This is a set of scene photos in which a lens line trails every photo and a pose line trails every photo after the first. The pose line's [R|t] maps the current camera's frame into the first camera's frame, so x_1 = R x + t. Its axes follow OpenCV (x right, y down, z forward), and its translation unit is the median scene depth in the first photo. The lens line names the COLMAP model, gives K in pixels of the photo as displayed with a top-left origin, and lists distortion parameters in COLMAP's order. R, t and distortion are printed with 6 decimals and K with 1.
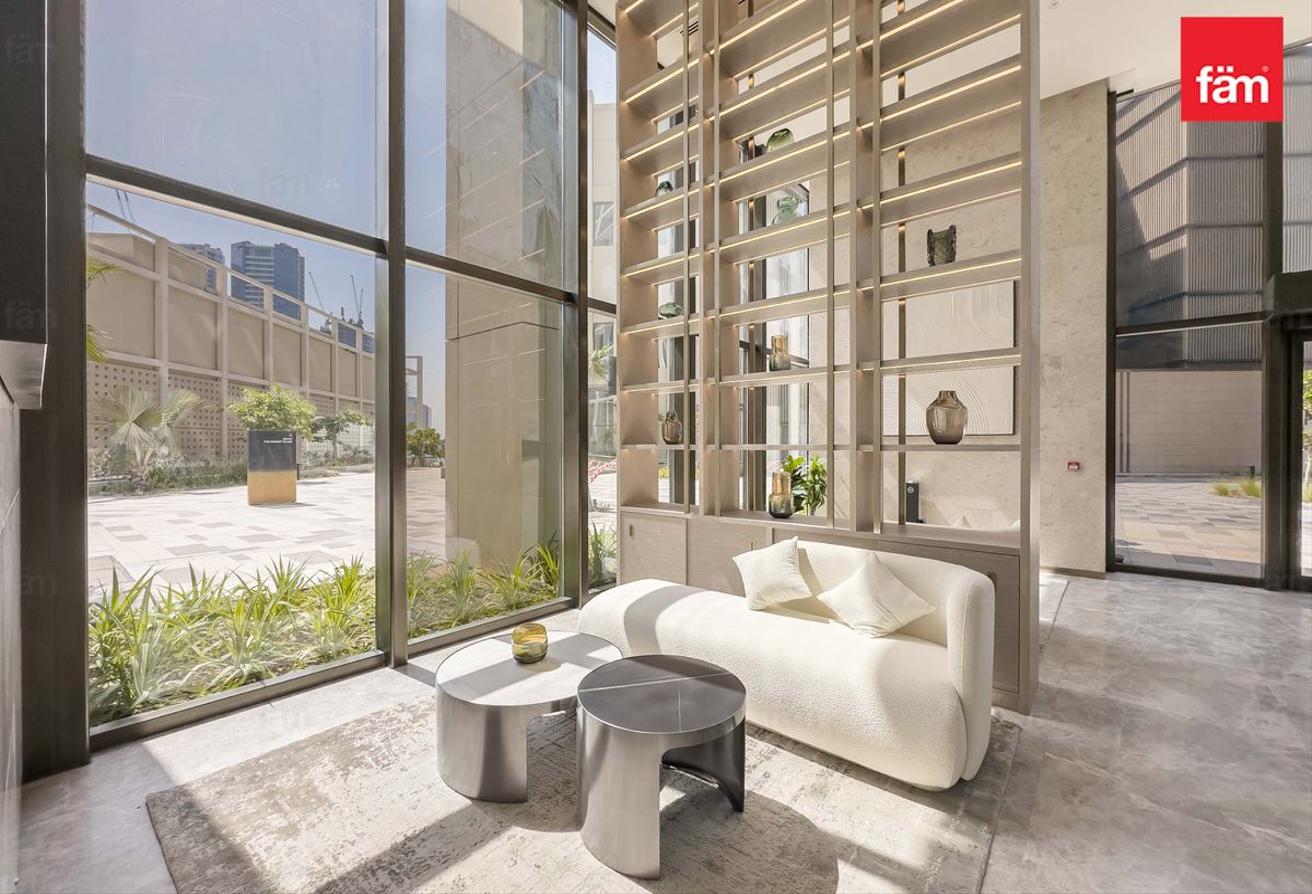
lens RADIAL K [[534.5, 0, 656.0], [0, 534.5, 447.0], [0, 0, 1]] dist [-0.001418, -0.000099]
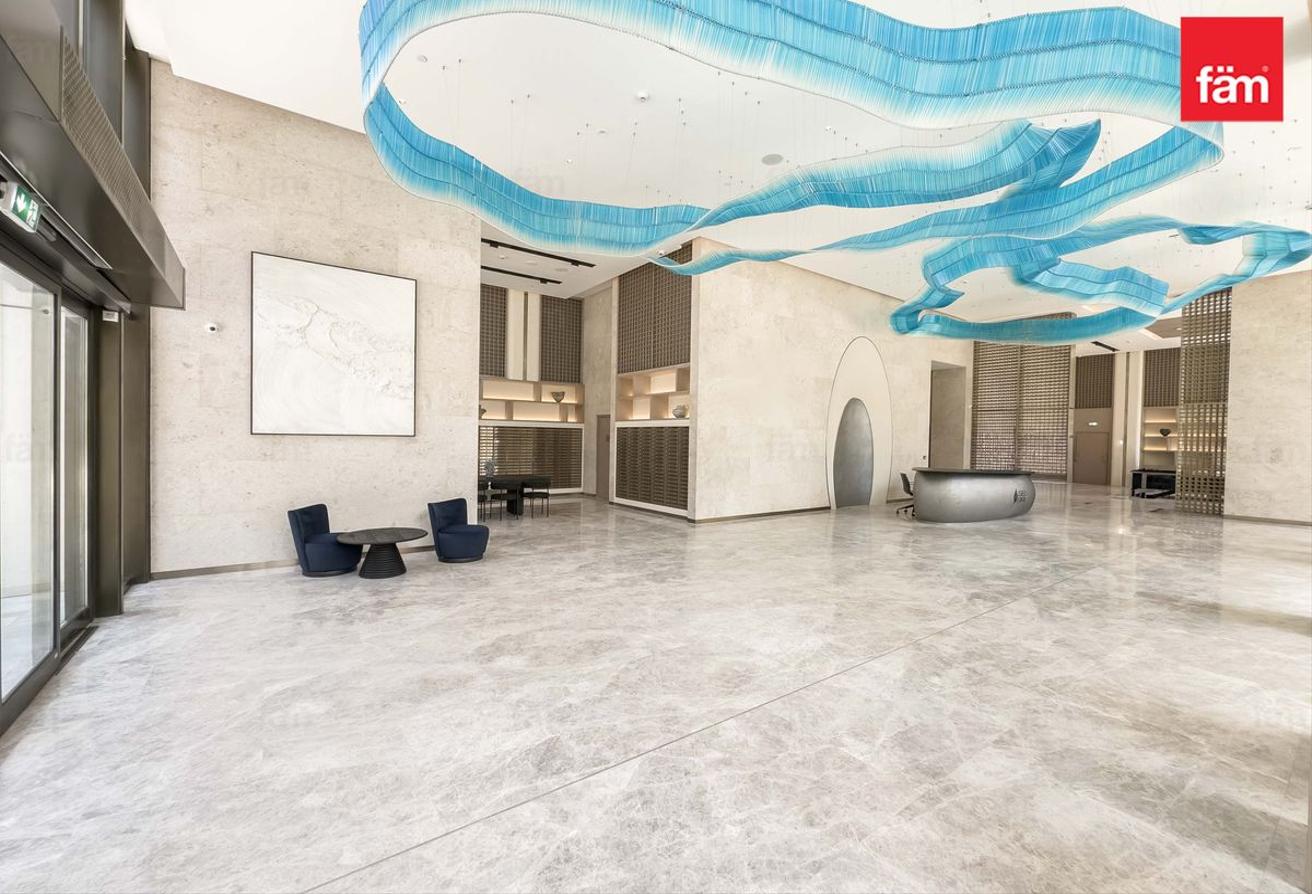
lens RADIAL K [[534.5, 0, 656.0], [0, 534.5, 447.0], [0, 0, 1]] dist [-0.001418, -0.000099]
pose [[-0.972450, -0.018092, 0.232410, 1.346016], [-0.013489, 0.999680, 0.021379, -0.048909], [-0.232722, 0.017655, -0.972383, 1.812888]]
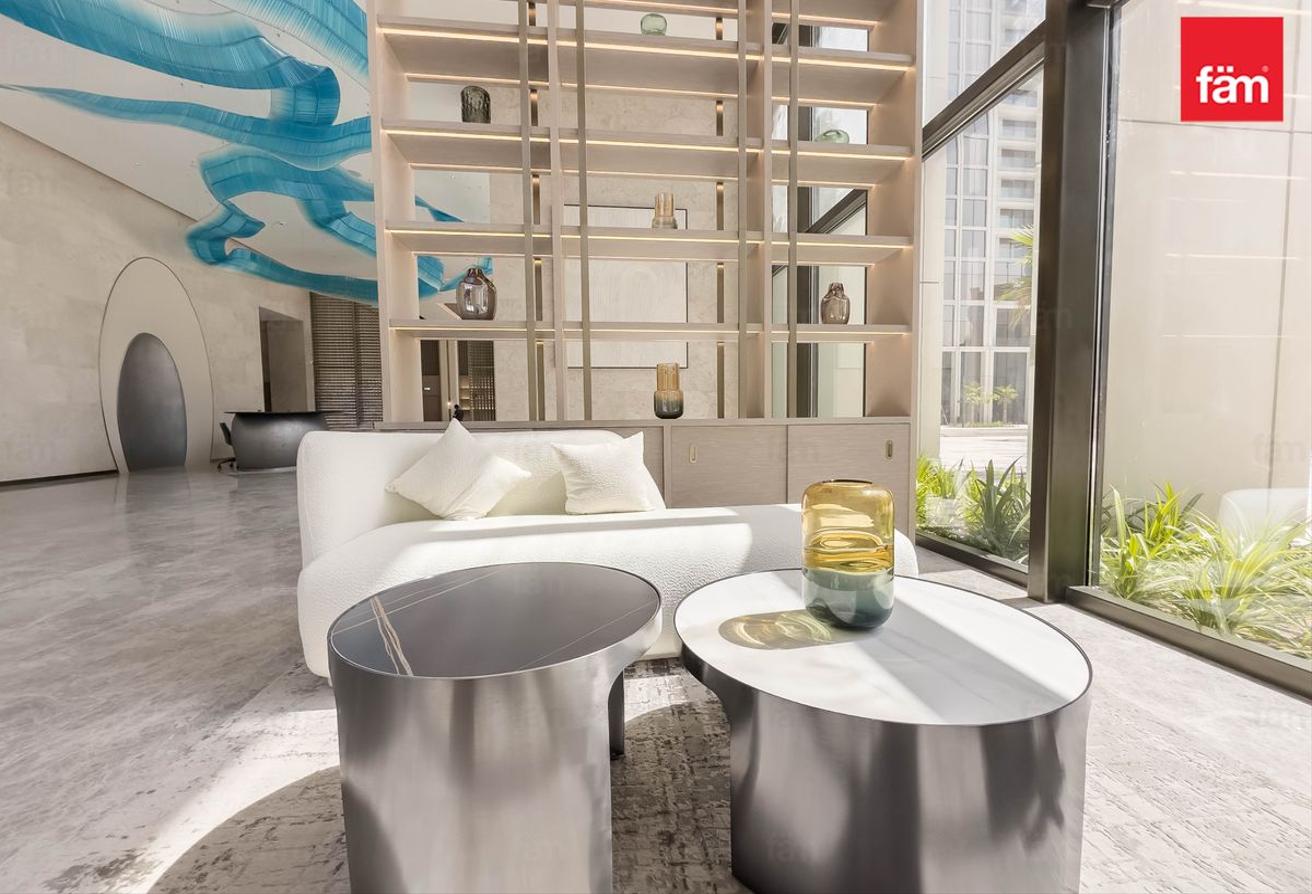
lens RADIAL K [[534.5, 0, 656.0], [0, 534.5, 447.0], [0, 0, 1]] dist [-0.001418, -0.000099]
pose [[-0.685178, 0.047161, -0.726847, 1.112975], [0.009123, 0.998379, 0.056179, 0.173876], [0.728319, 0.031862, -0.684497, 2.039832]]
